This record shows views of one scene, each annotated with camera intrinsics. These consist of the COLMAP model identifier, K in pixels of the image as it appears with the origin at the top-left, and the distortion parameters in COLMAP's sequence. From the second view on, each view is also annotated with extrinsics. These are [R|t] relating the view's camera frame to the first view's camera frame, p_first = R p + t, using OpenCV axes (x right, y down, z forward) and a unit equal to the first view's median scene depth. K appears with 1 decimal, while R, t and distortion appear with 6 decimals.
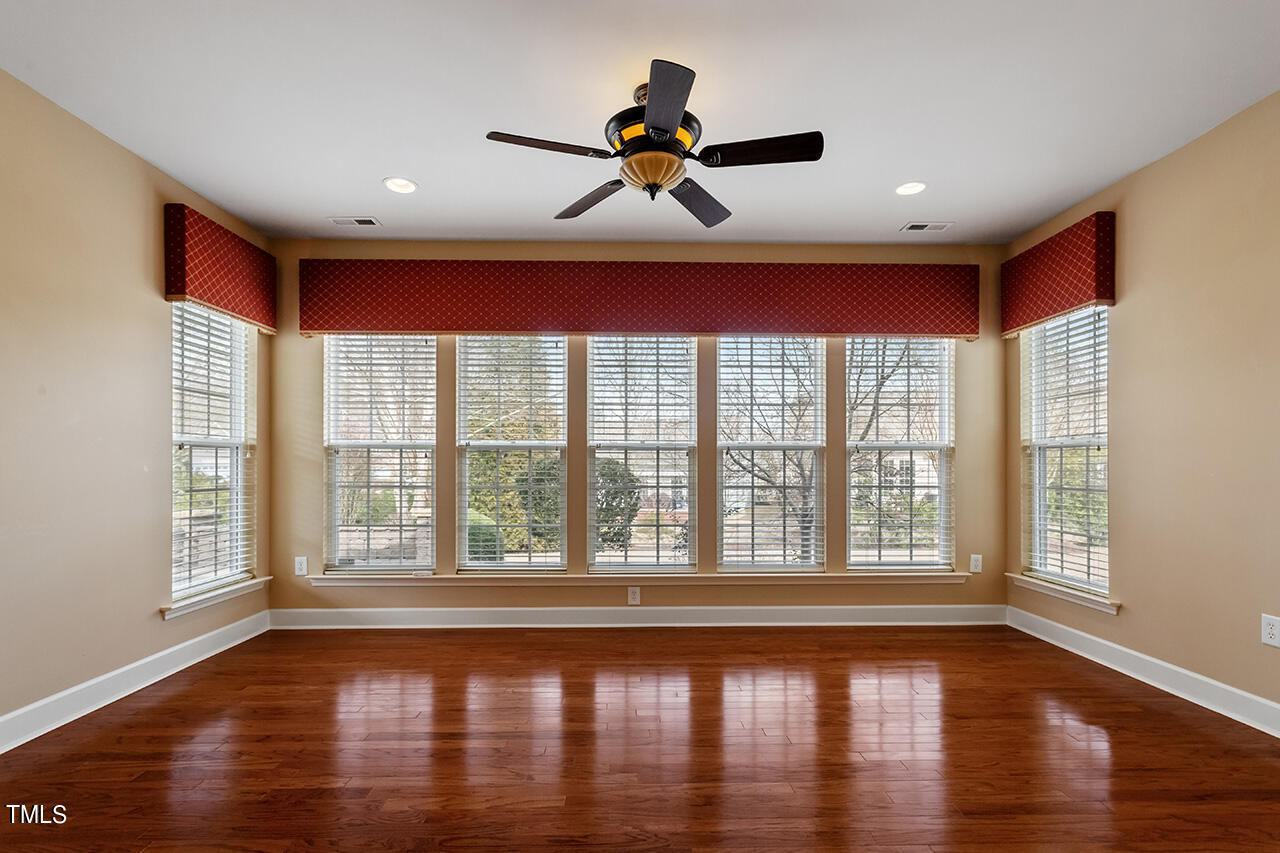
lens RADIAL K [[611.5, 0, 636.6], [0, 611.5, 425.1], [0, 0, 1]] dist [0.000986, -0.000181]
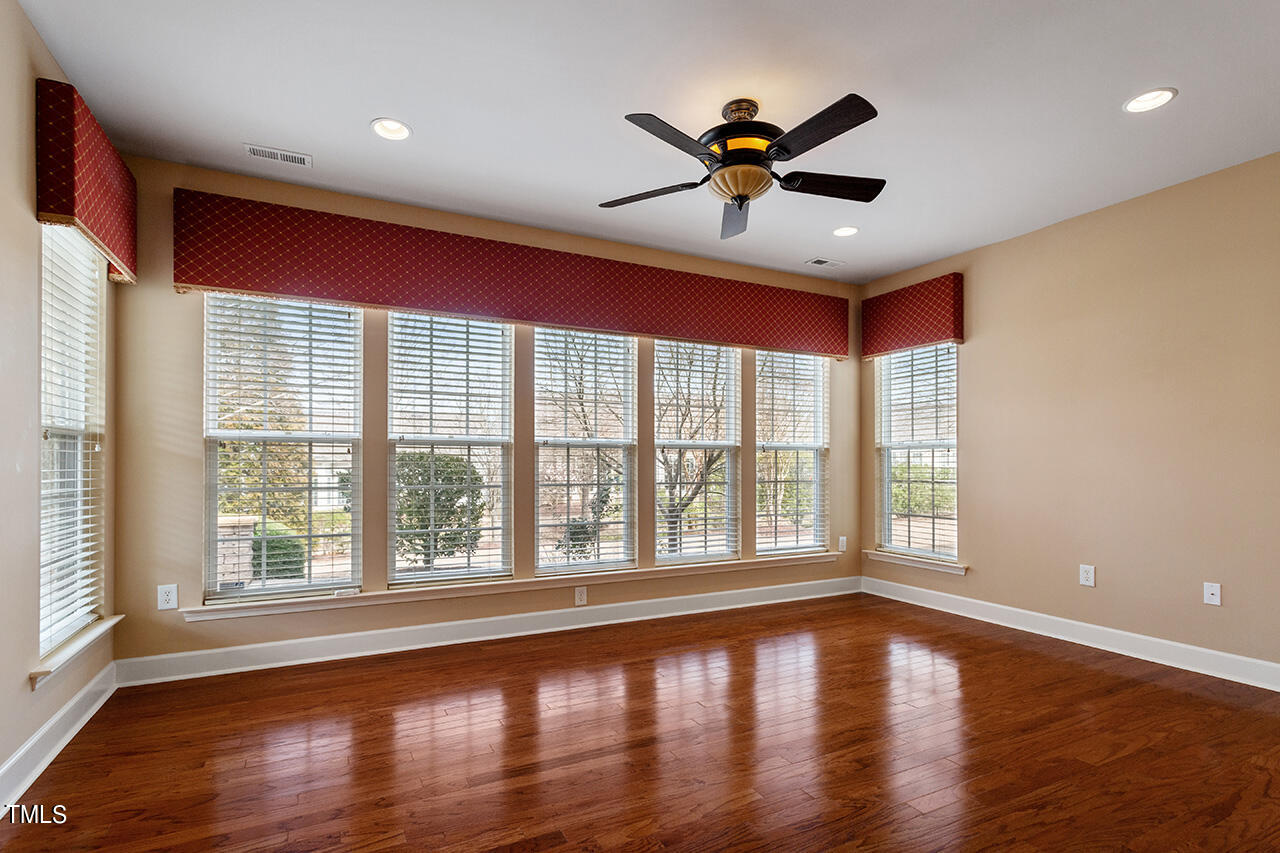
lens RADIAL K [[629.7, 0, 631.8], [0, 629.7, 418.5], [0, 0, 1]] dist [0.004172, 0.000879]
pose [[0.900200, 0.031522, 0.434335, -0.377831], [-0.031284, 0.999481, -0.007700, 0.000115], [-0.434352, -0.006656, 0.900719, 0.057545]]
